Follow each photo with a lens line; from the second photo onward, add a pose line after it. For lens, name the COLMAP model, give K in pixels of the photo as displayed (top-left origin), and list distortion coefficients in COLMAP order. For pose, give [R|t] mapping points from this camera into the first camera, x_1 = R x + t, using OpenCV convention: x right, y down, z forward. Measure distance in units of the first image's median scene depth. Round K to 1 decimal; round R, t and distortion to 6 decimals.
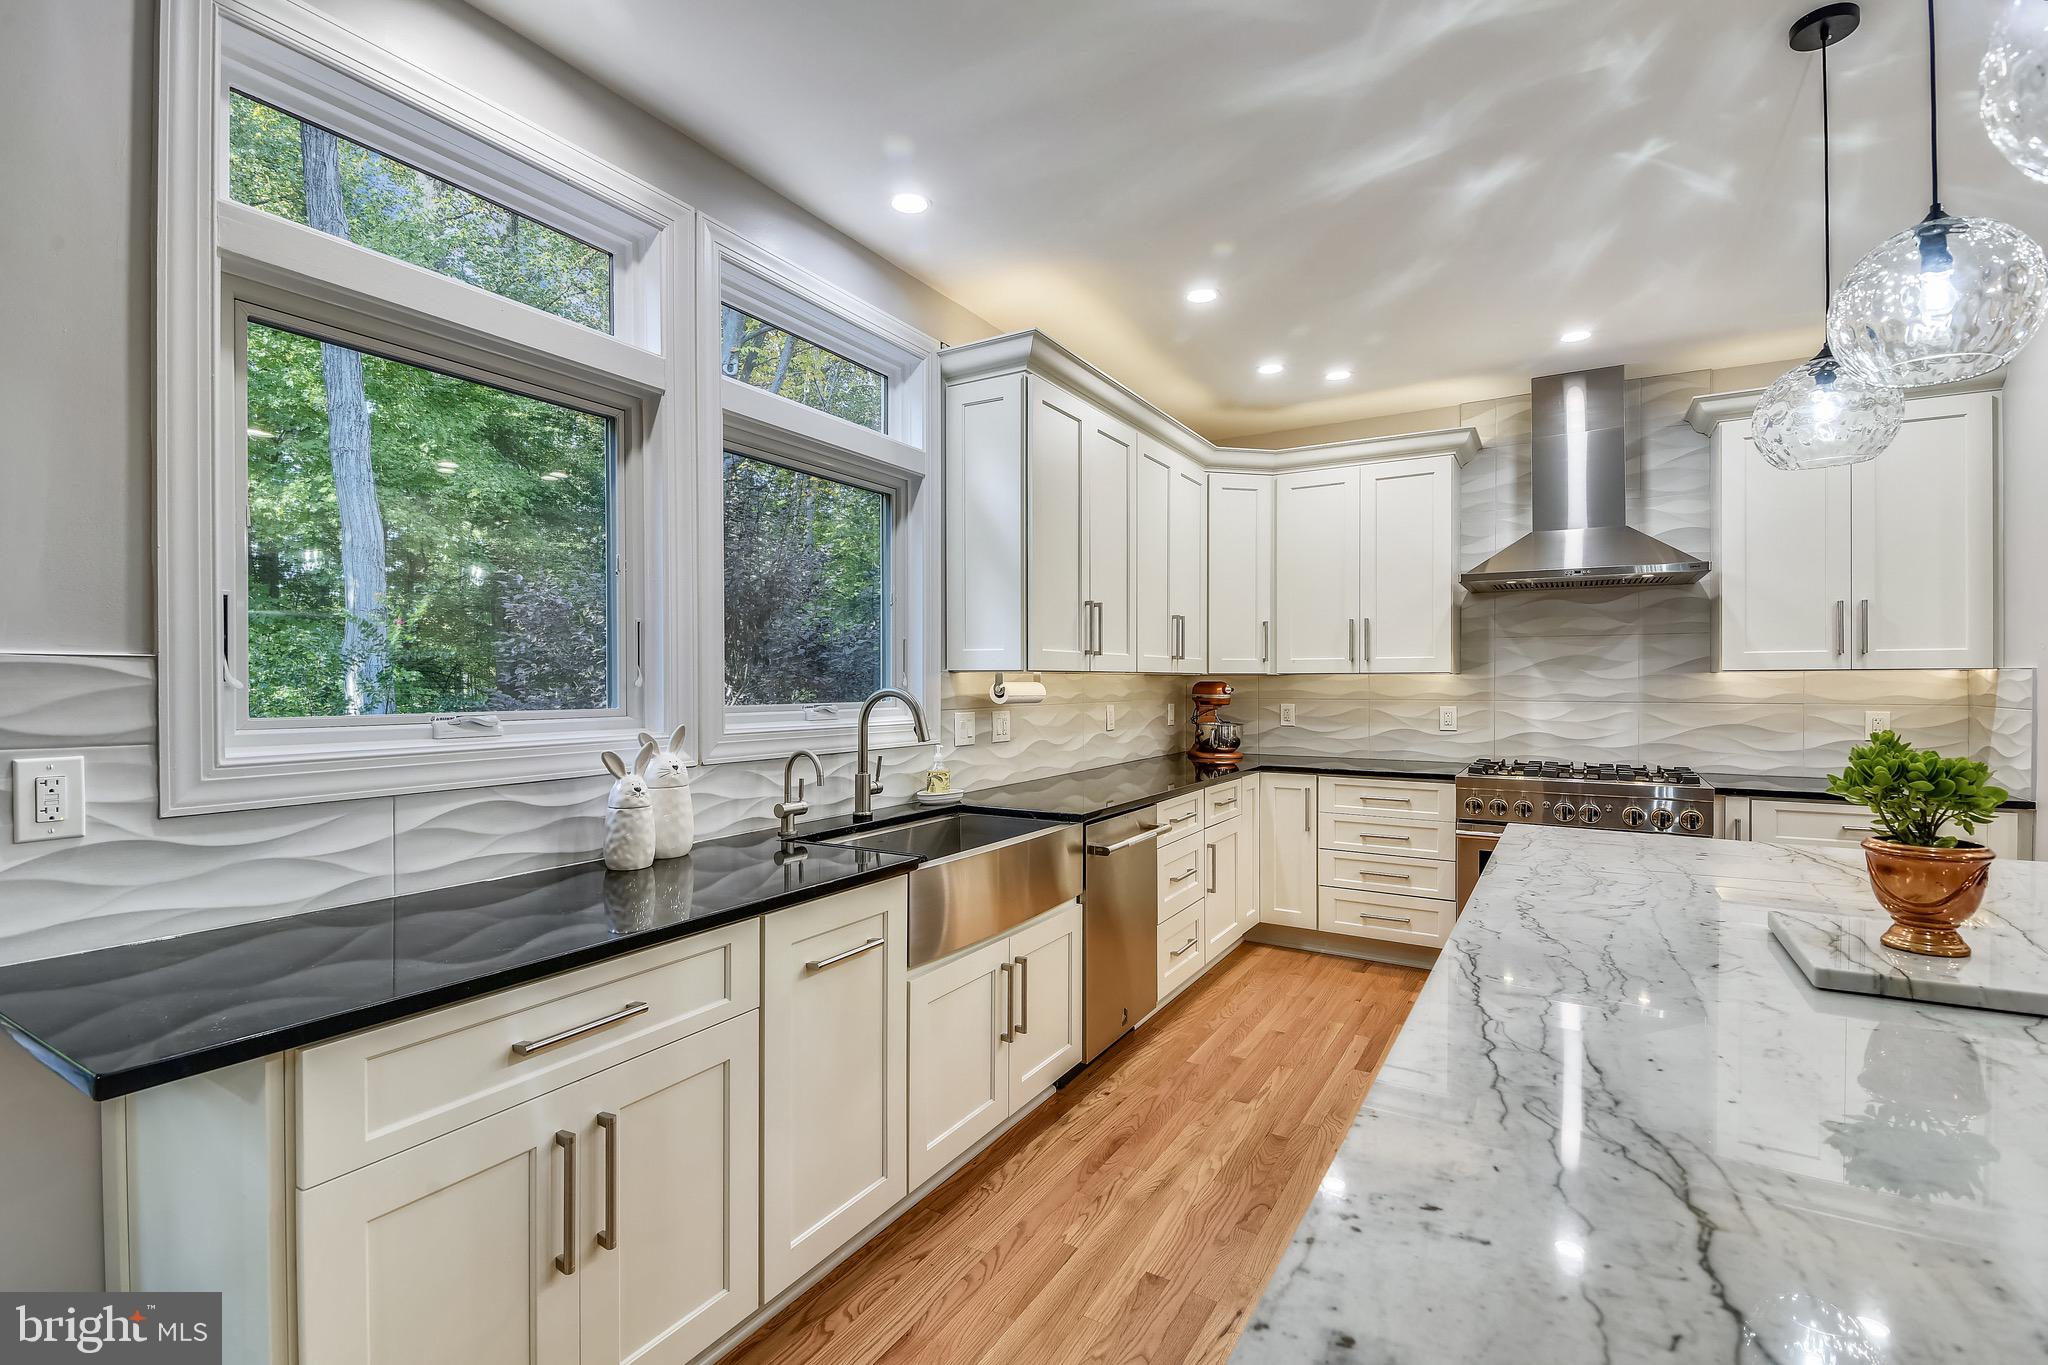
lens RADIAL K [[932.8, 0, 1007.4], [0, 932.8, 675.4], [0, 0, 1]] dist [0.038358, -0.026430]
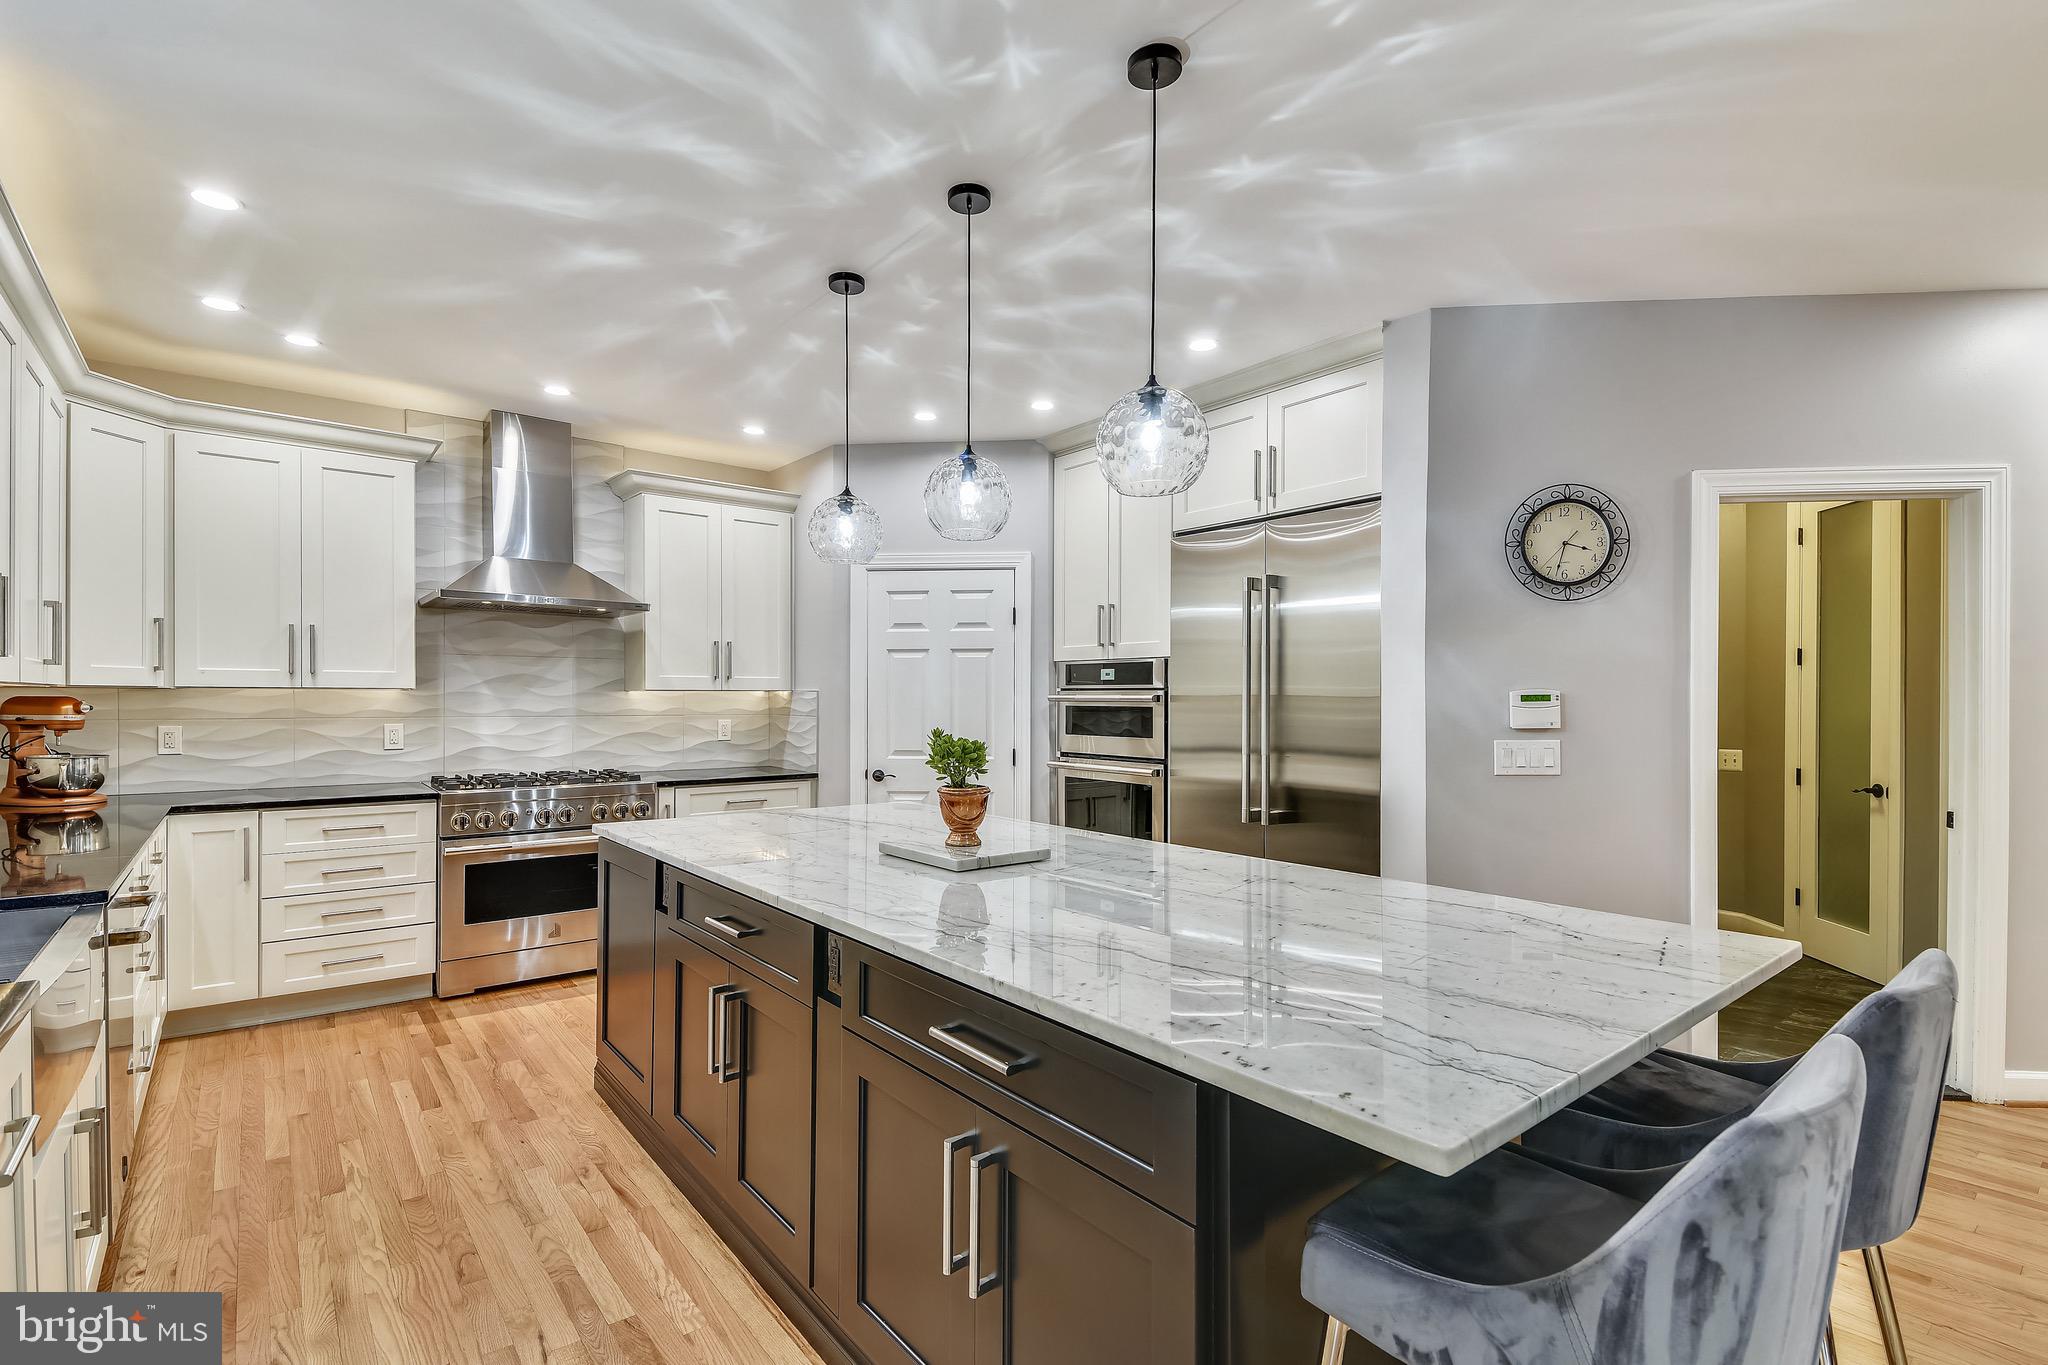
lens RADIAL K [[946.0, 0, 1019.4], [0, 946.0, 685.2], [0, 0, 1]] dist [0.039764, -0.027435]
pose [[0.337096, 0.015864, 0.941337, -0.290553], [-0.010153, 0.999861, -0.013215, 0.000398], [-0.941415, -0.005103, 0.337210, 0.102831]]
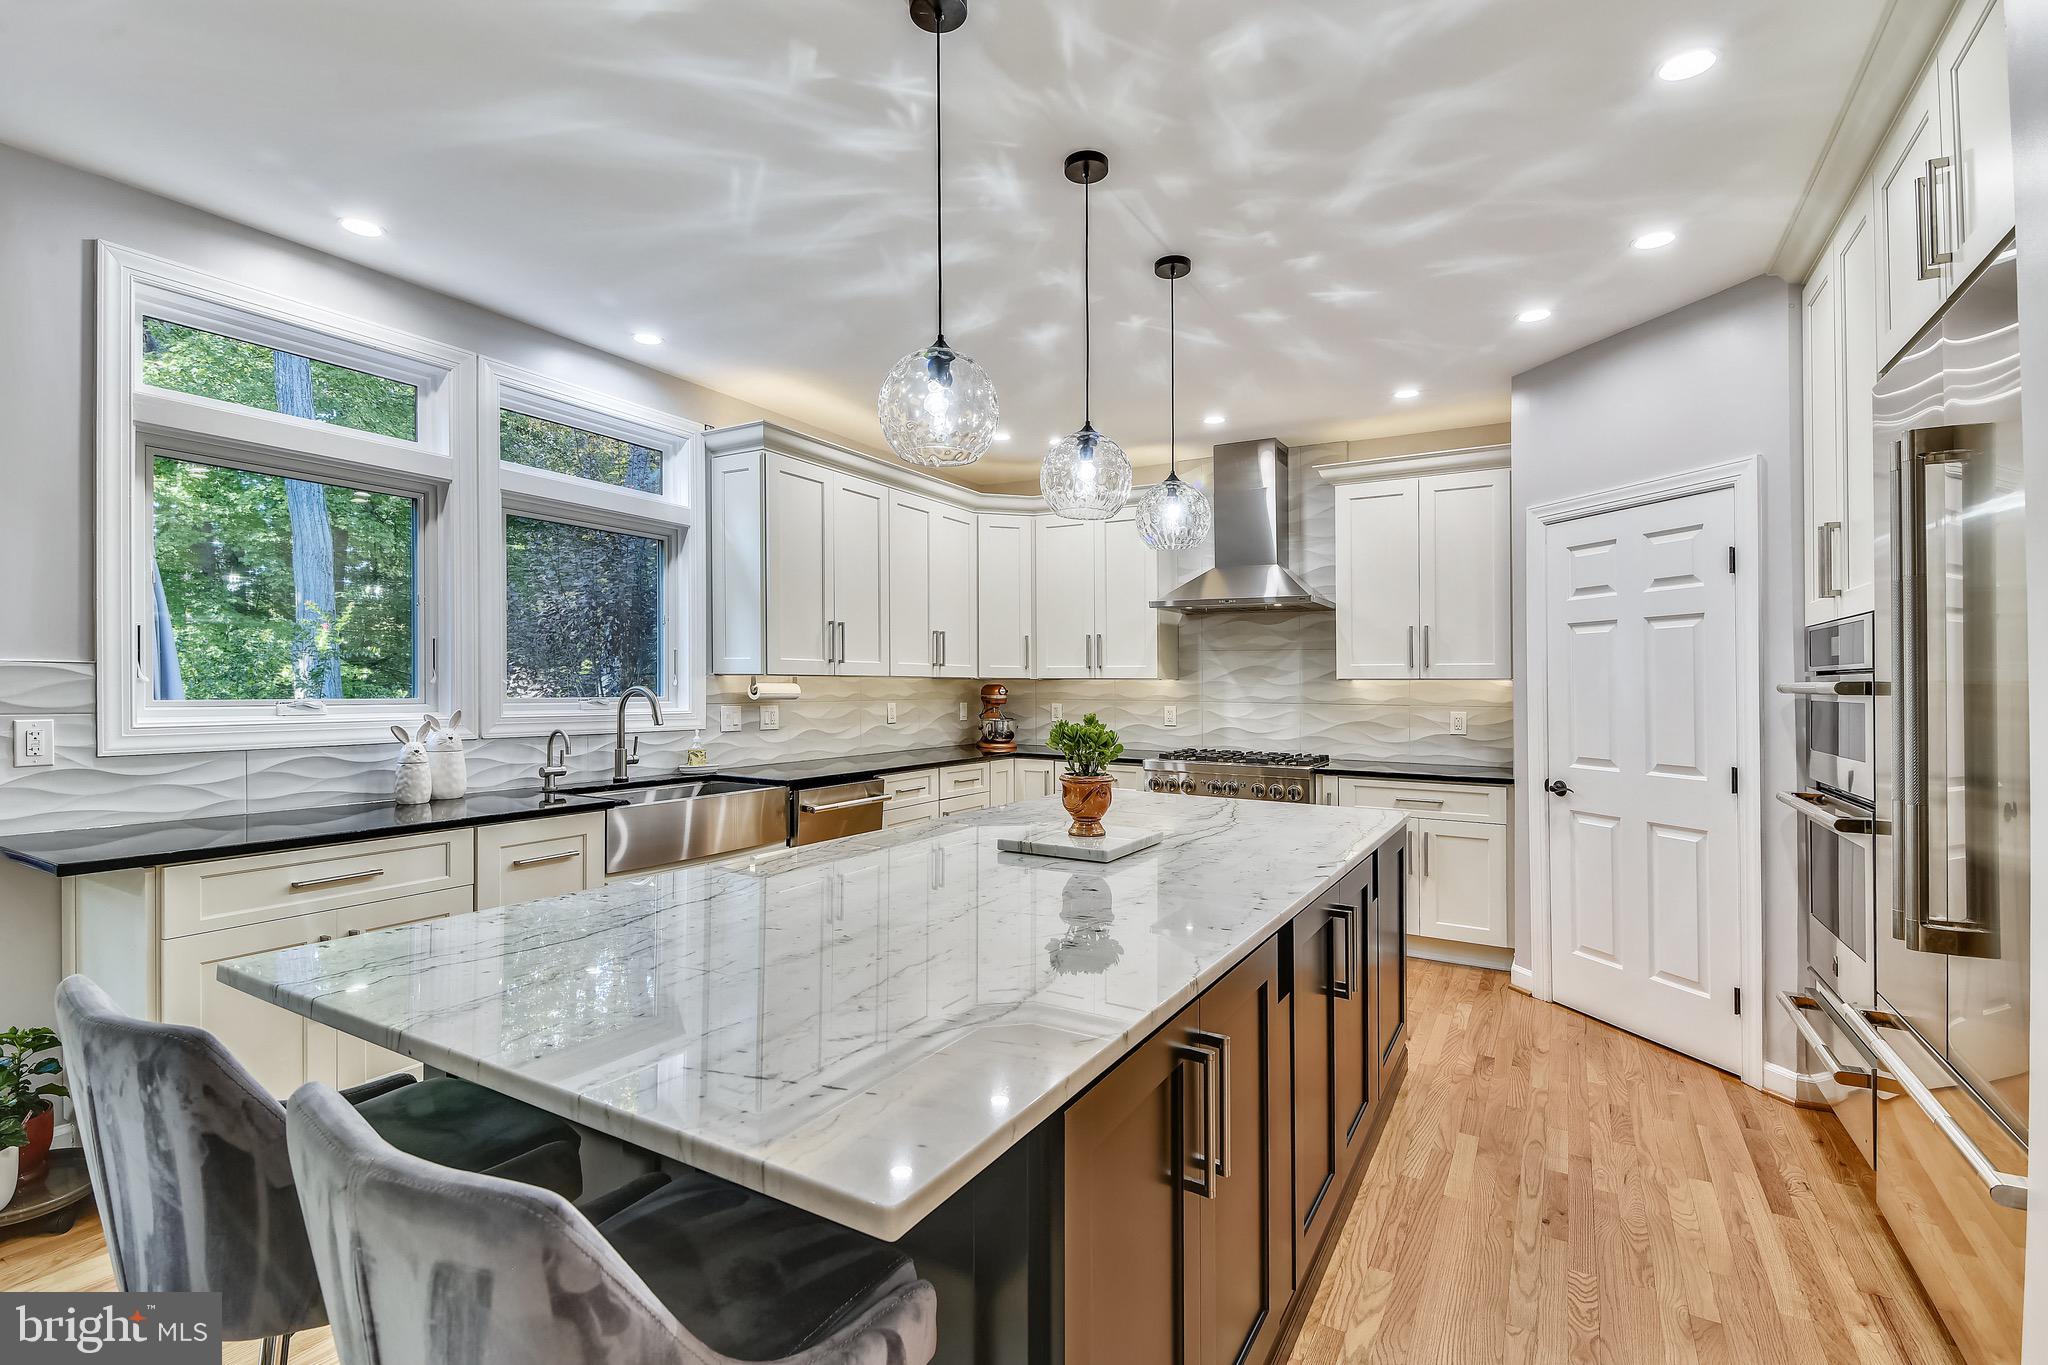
lens RADIAL K [[975.4, 0, 1022.2], [0, 975.4, 683.9], [0, 0, 1]] dist [0.034588, -0.025604]
pose [[0.999965, 0.008381, 0.000355, 0.349929], [-0.008383, 0.999946, 0.006214, -0.003179], [-0.000303, -0.006217, 0.999981, -0.353766]]
